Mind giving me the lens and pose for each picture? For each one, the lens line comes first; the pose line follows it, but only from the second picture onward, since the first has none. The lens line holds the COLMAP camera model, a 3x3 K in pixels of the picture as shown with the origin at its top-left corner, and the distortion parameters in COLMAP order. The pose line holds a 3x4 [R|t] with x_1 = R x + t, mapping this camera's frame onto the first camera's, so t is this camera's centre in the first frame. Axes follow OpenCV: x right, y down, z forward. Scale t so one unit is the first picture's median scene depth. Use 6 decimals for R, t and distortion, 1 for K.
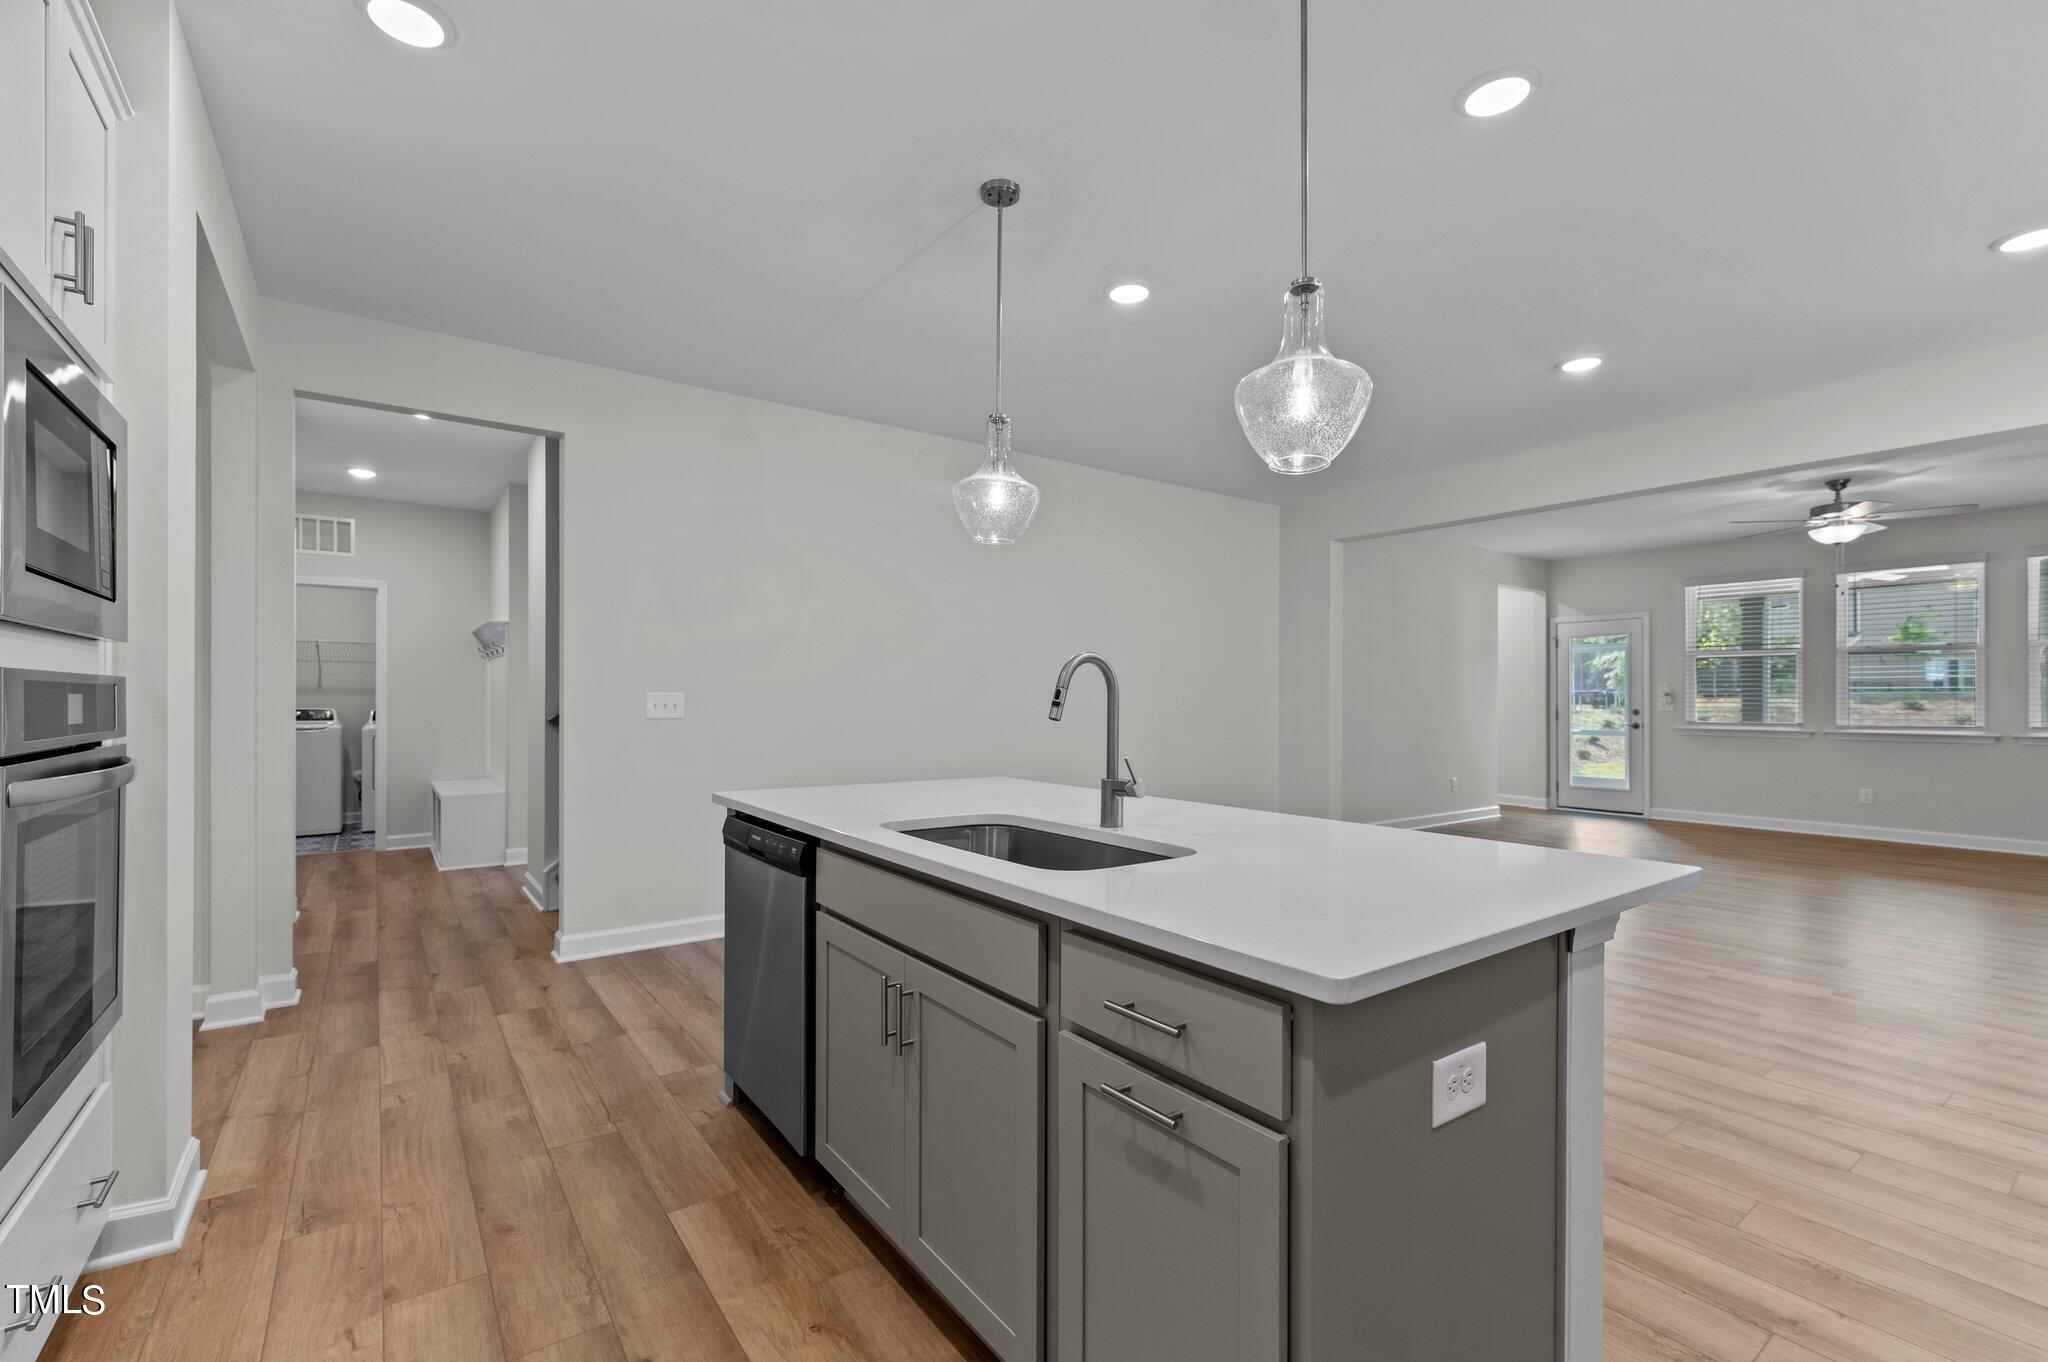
lens RADIAL K [[884.0, 0, 1019.4], [0, 884.0, 696.8], [0, 0, 1]] dist [0.003573, 0.000602]
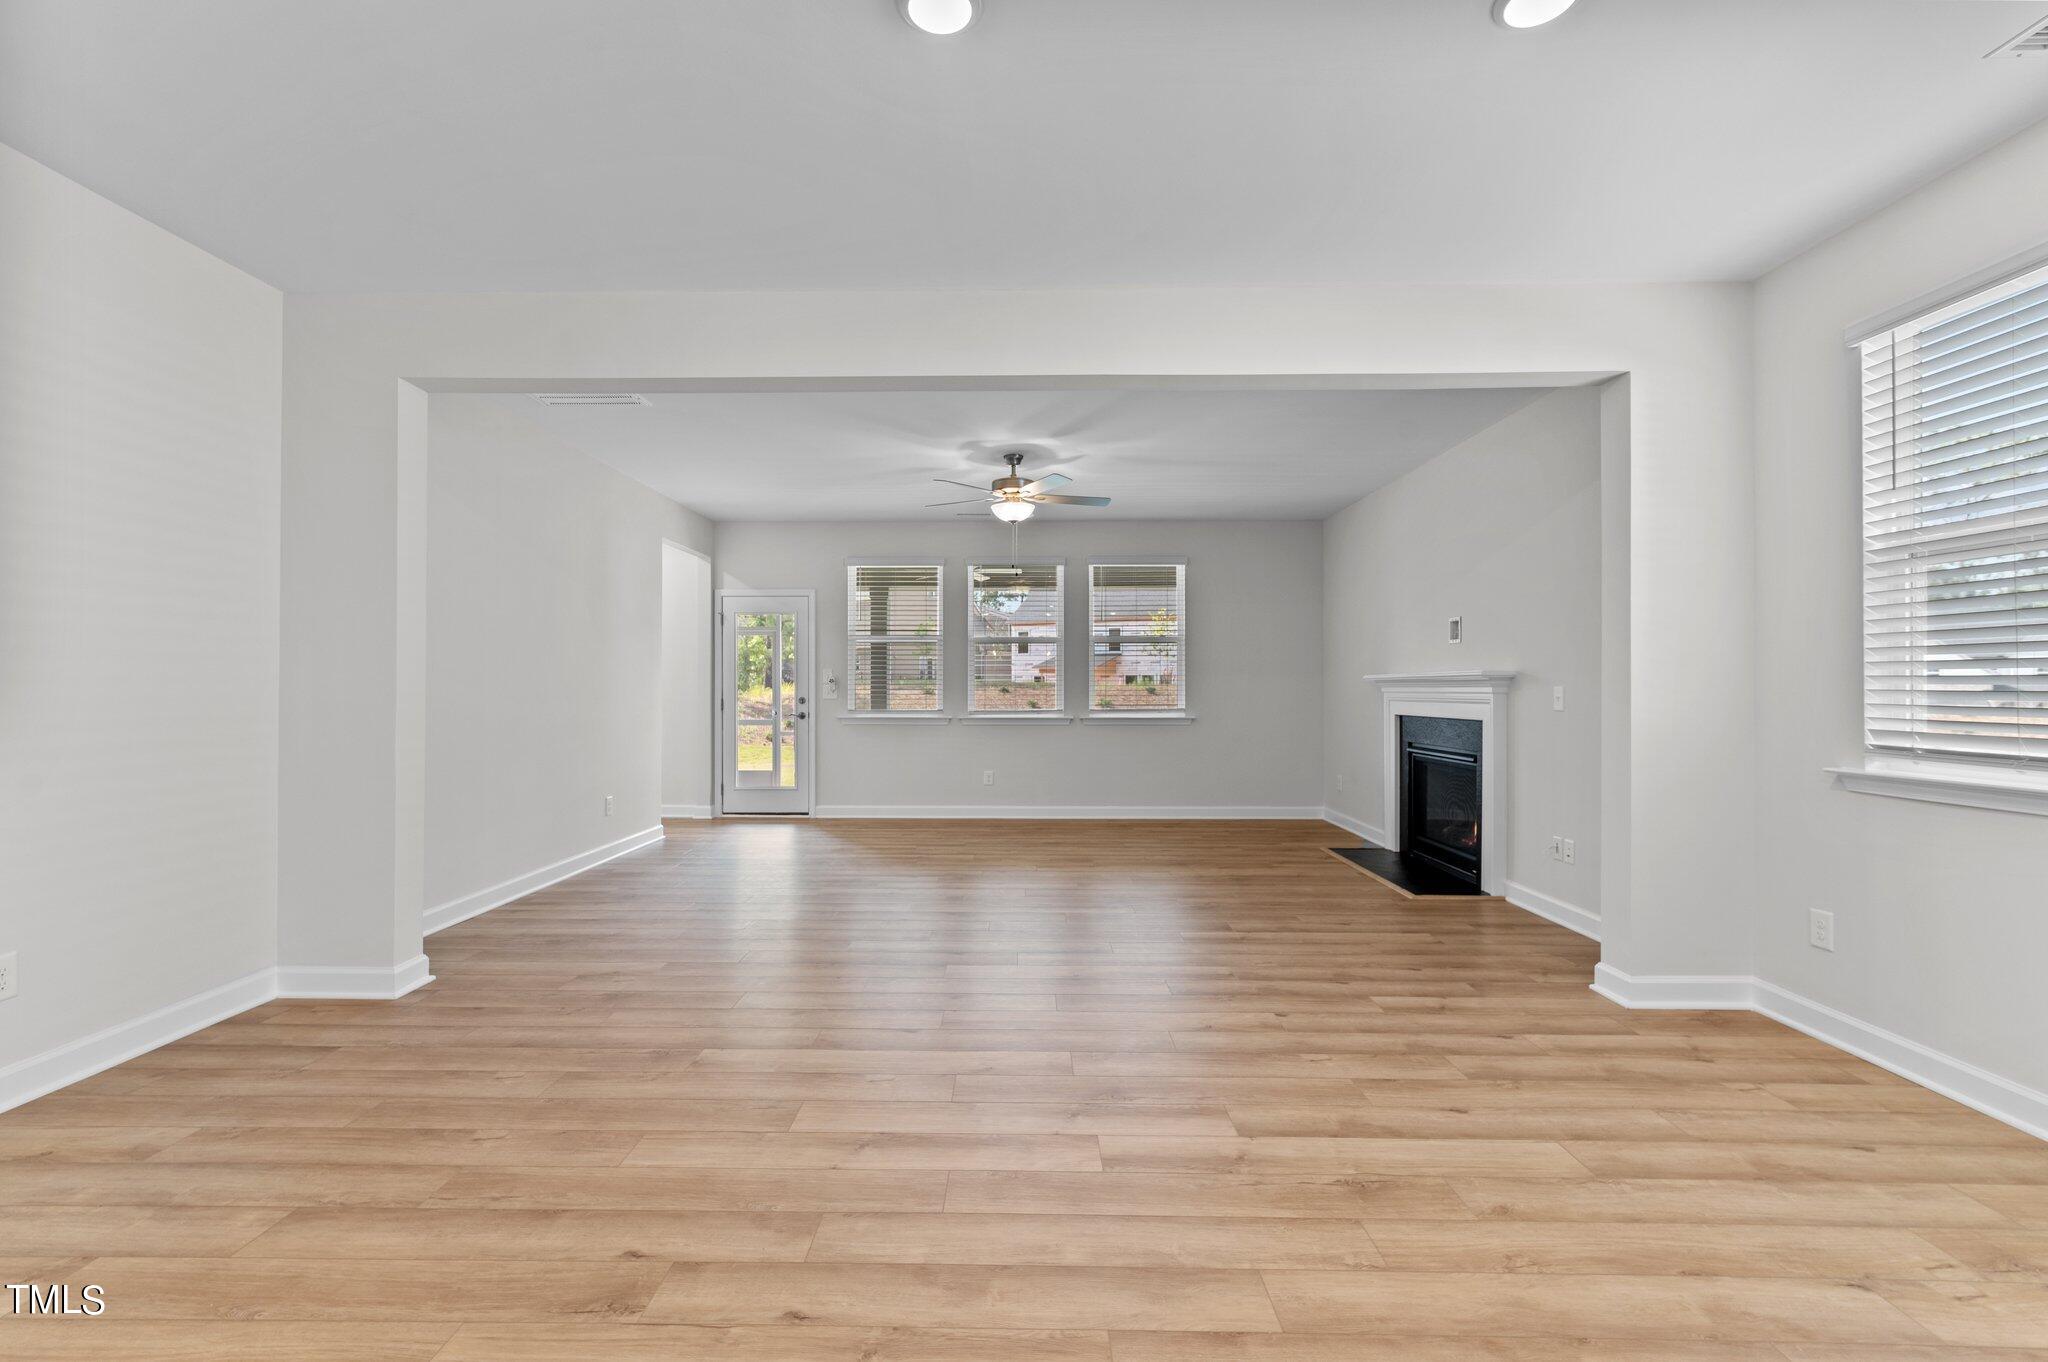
lens RADIAL K [[884.0, 0, 1006.0], [0, 884.0, 677.4], [0, 0, 1]] dist [0.003573, 0.000602]
pose [[0.612897, 0.006726, 0.790134, 0.167617], [-0.000662, 0.999968, -0.007999, 0.001580], [-0.790163, 0.004380, 0.612882, 0.420800]]
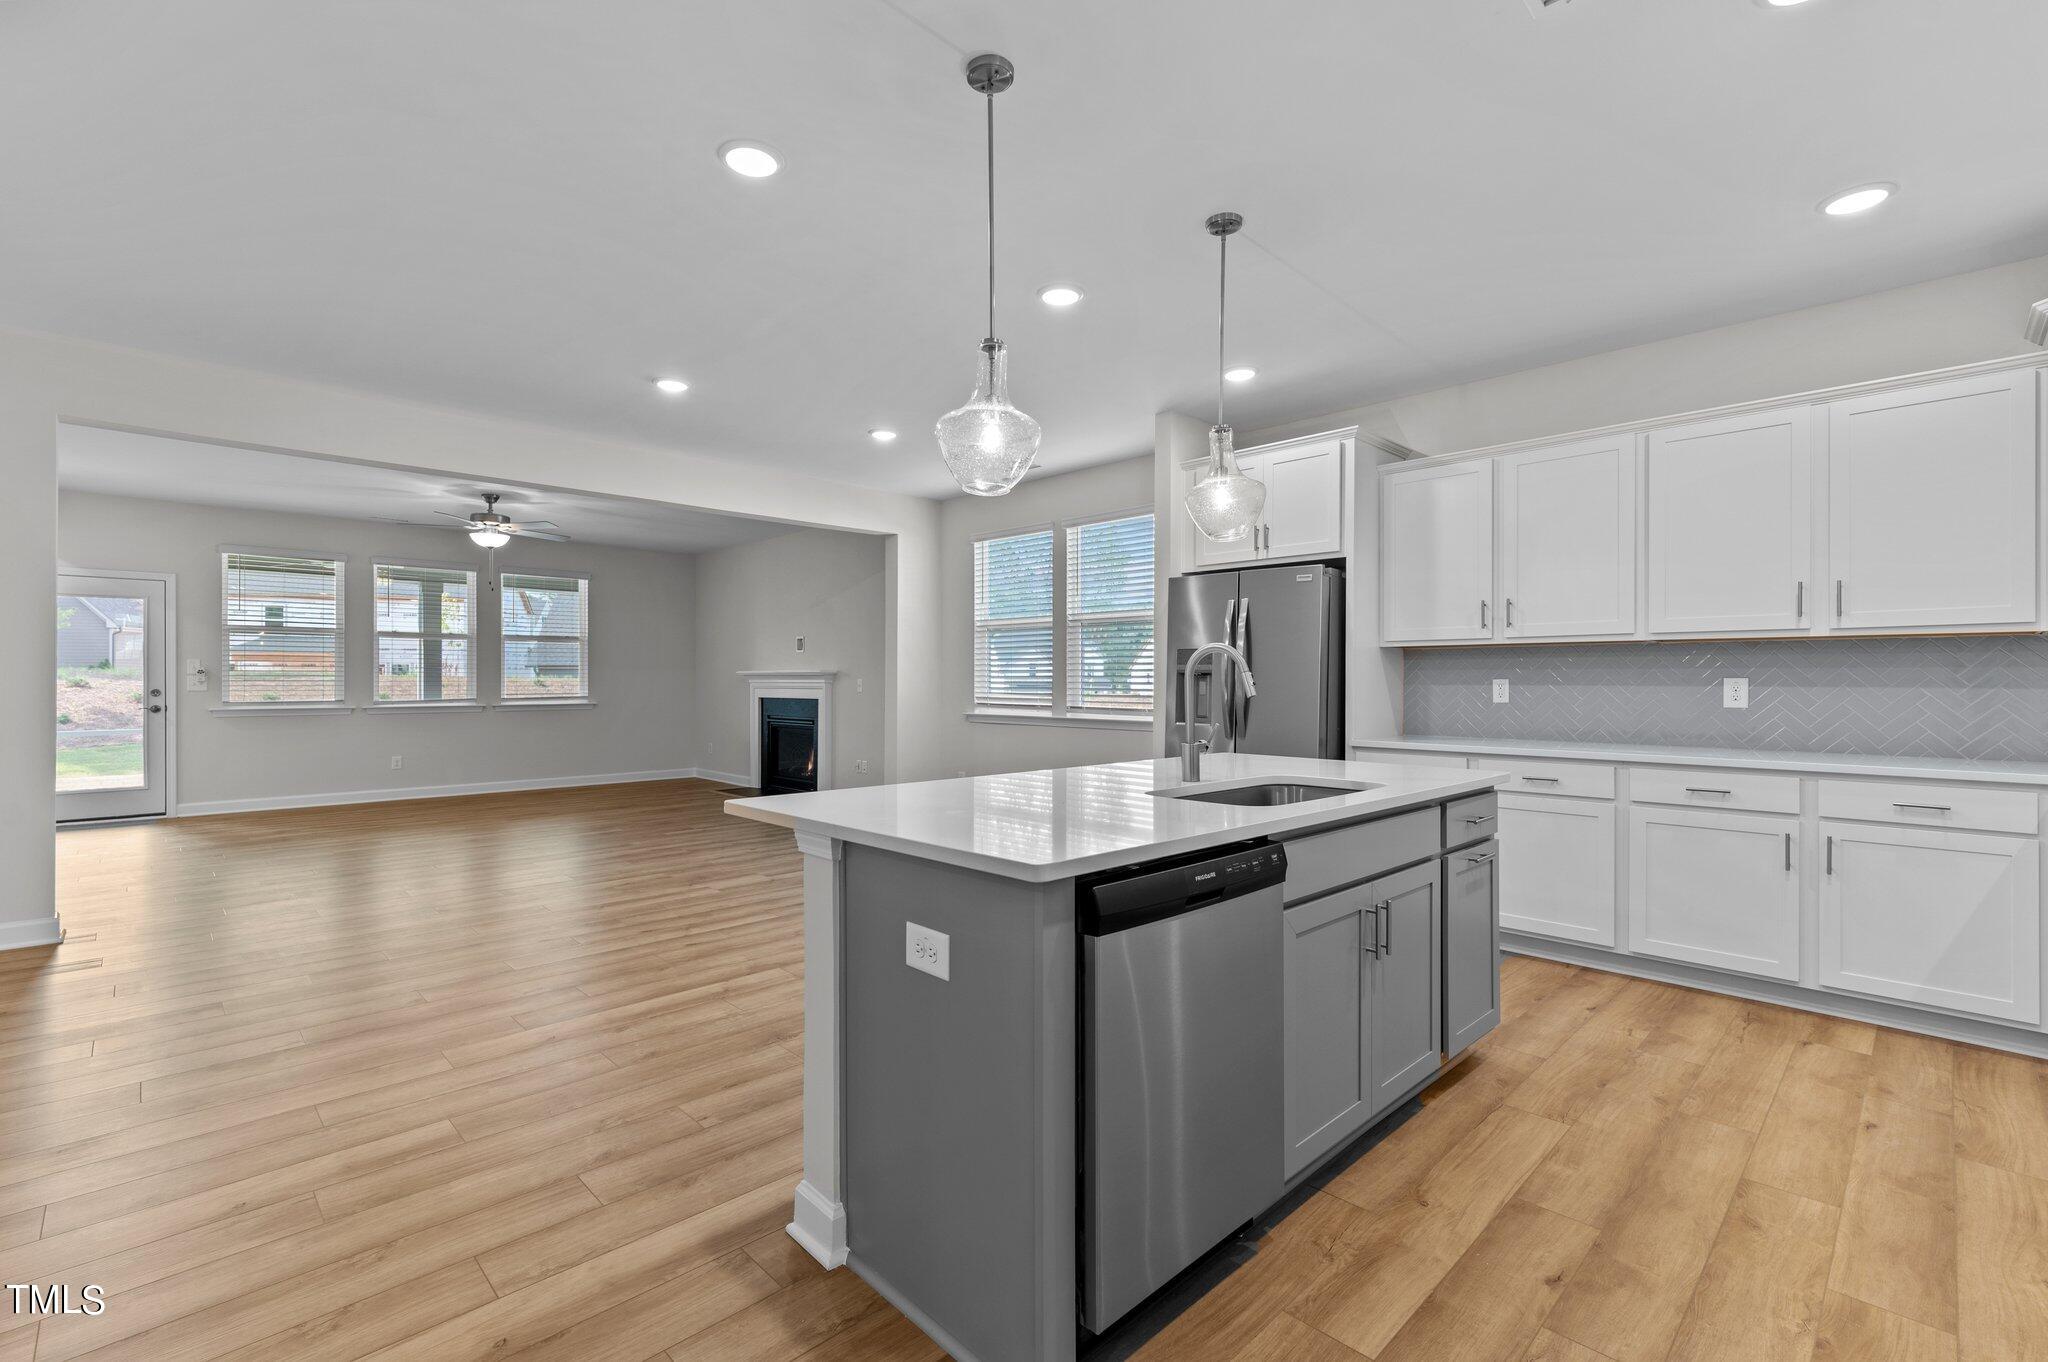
lens RADIAL K [[884.0, 0, 1017.1], [0, 884.0, 689.6], [0, 0, 1]] dist [0.003573, 0.000602]
pose [[-0.136895, -0.014481, 0.990480, -0.355271], [-0.004204, 0.999893, 0.014038, -0.001344], [-0.990577, -0.002243, -0.136941, 0.454036]]
